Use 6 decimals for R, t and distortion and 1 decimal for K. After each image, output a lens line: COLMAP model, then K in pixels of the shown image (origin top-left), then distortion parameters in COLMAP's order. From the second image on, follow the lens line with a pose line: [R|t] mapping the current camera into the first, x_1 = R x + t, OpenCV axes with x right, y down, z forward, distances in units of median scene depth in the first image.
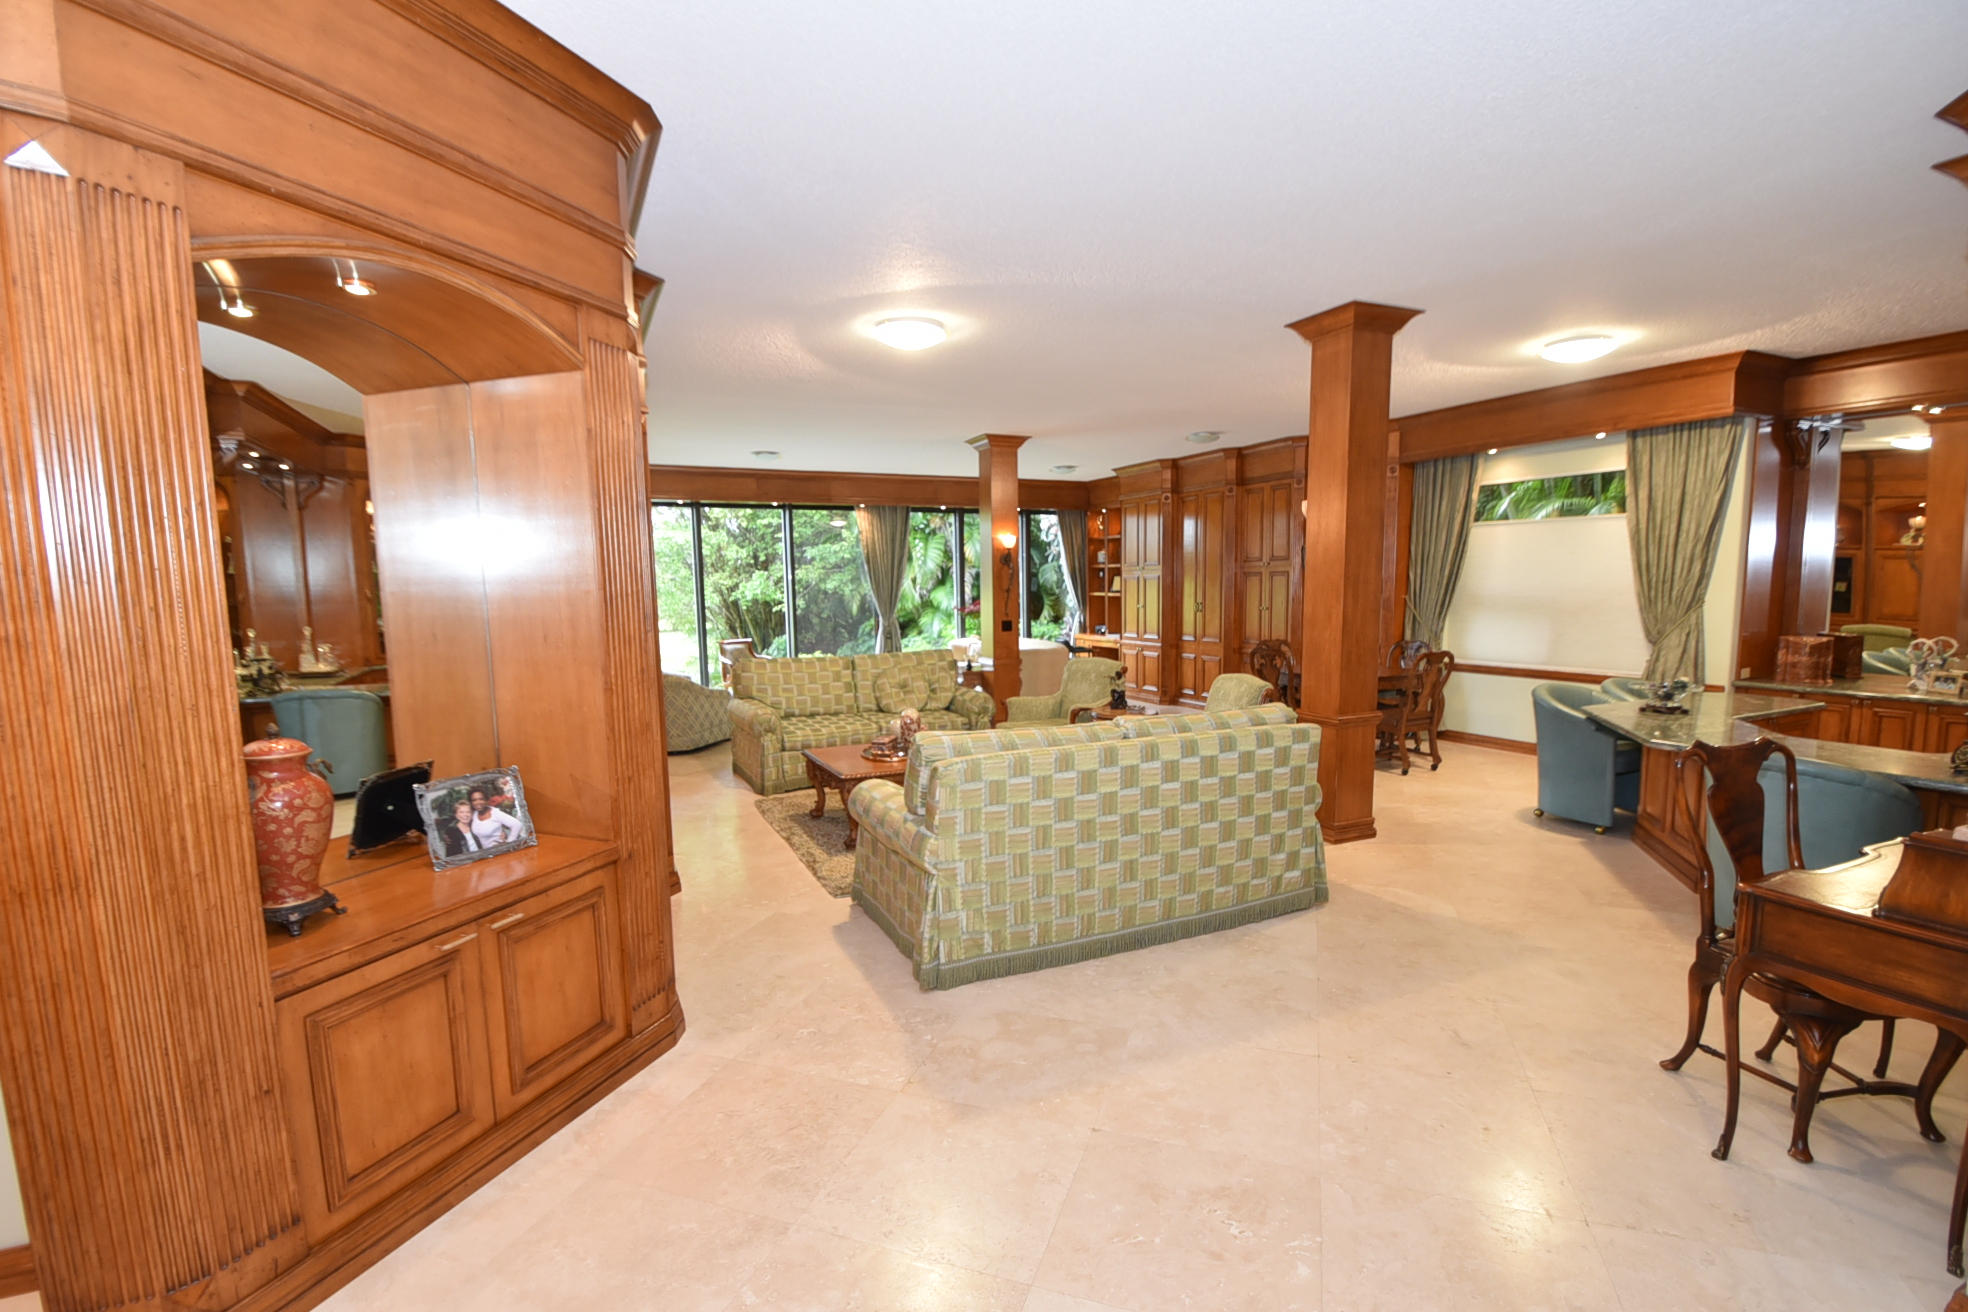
lens RADIAL K [[899.7, 0, 982.1], [0, 899.7, 693.3], [0, 0, 1]] dist [0.001239, -0.014694]
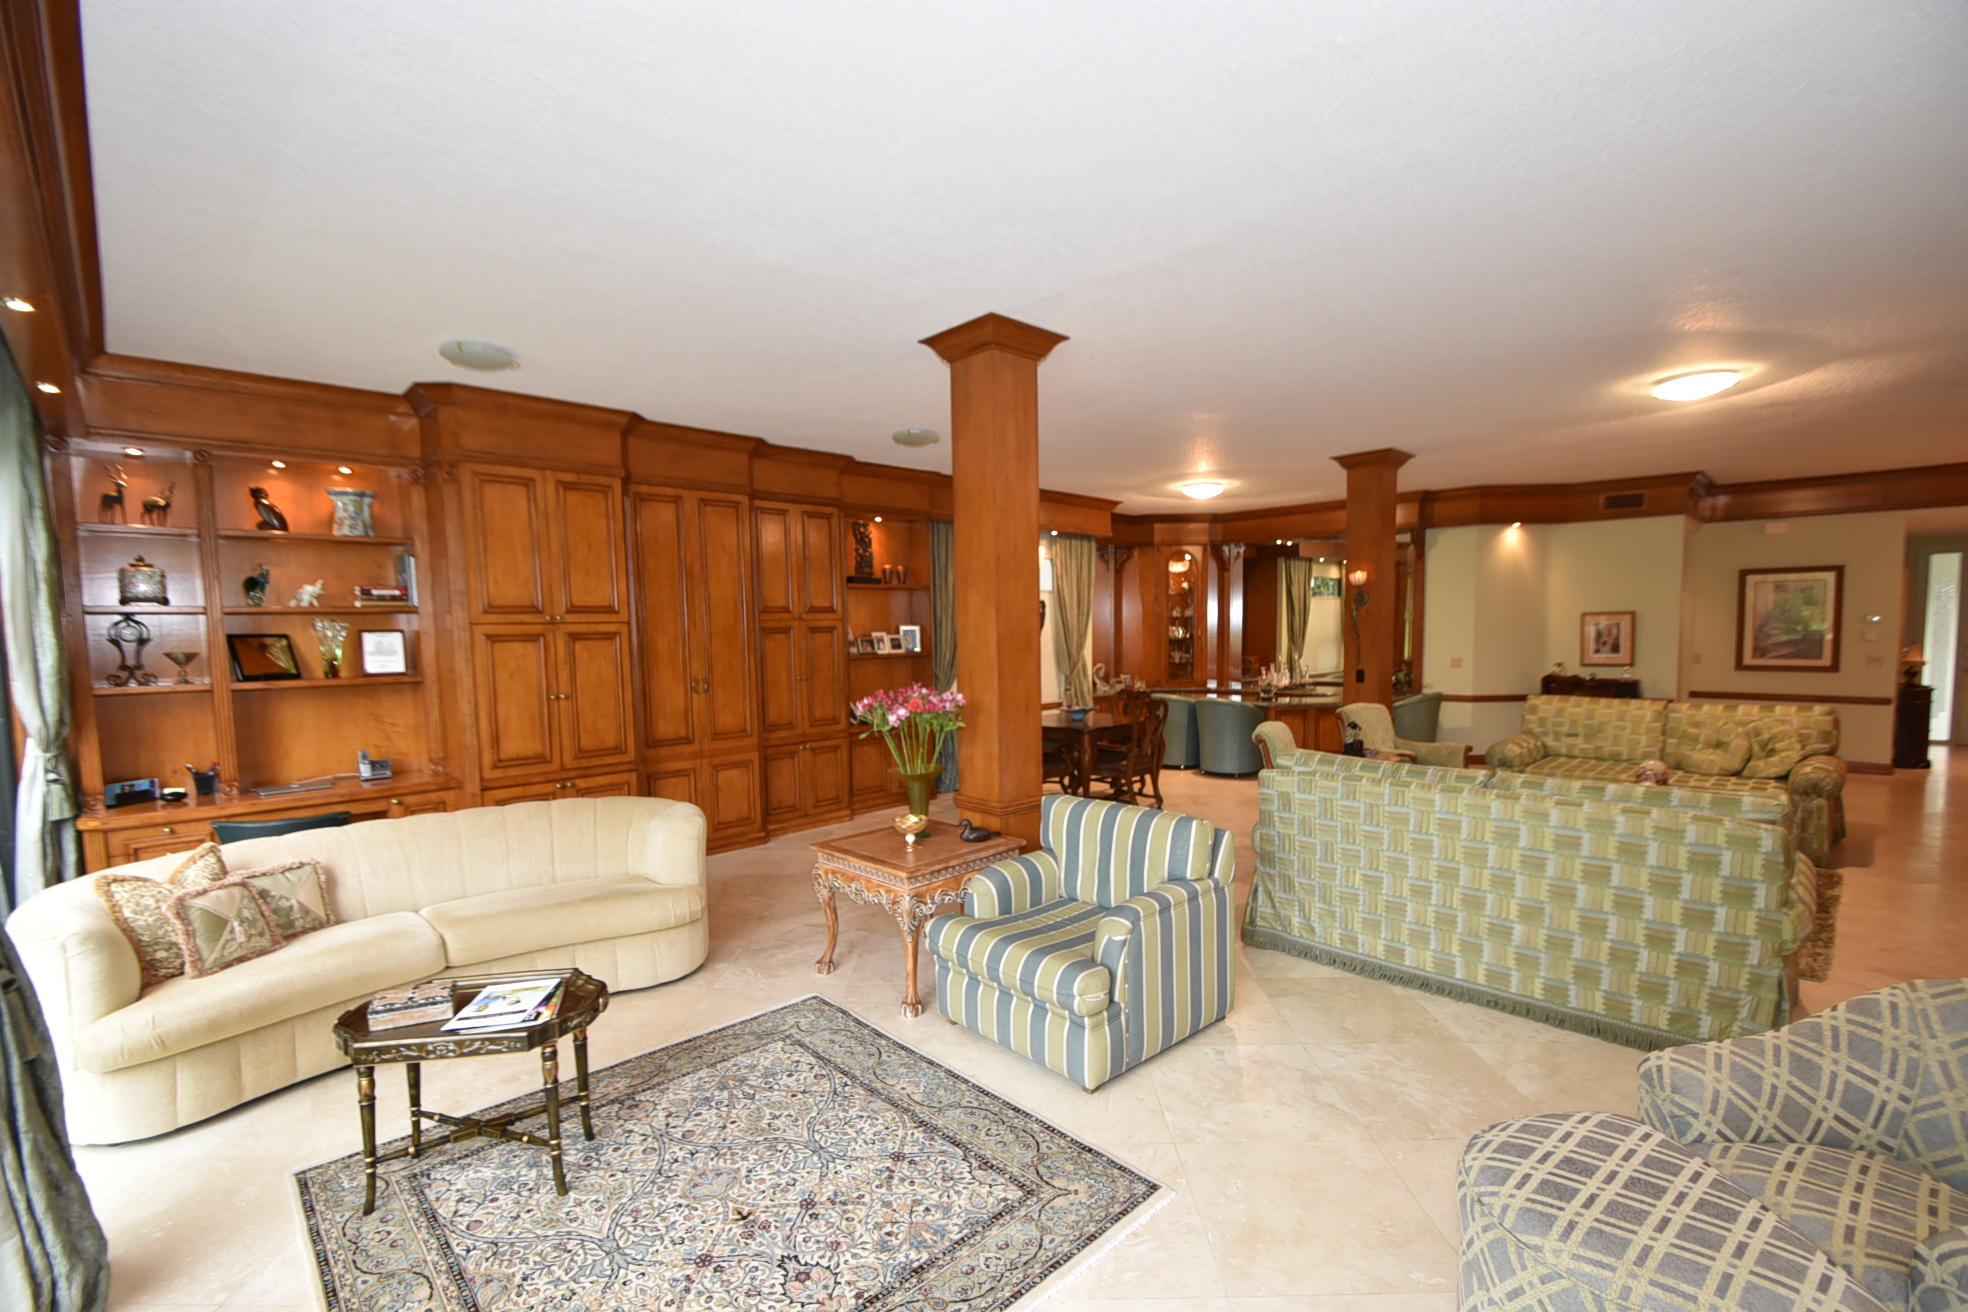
lens RADIAL K [[870.8, 0, 989.9], [0, 870.8, 692.1], [0, 0, 1]] dist [0.011699, -0.015216]
pose [[-0.335500, -0.050013, 0.940712, -0.611904], [0.136257, 0.985513, 0.100990, -0.206914], [-0.932134, 0.162061, -0.323825, 1.688980]]
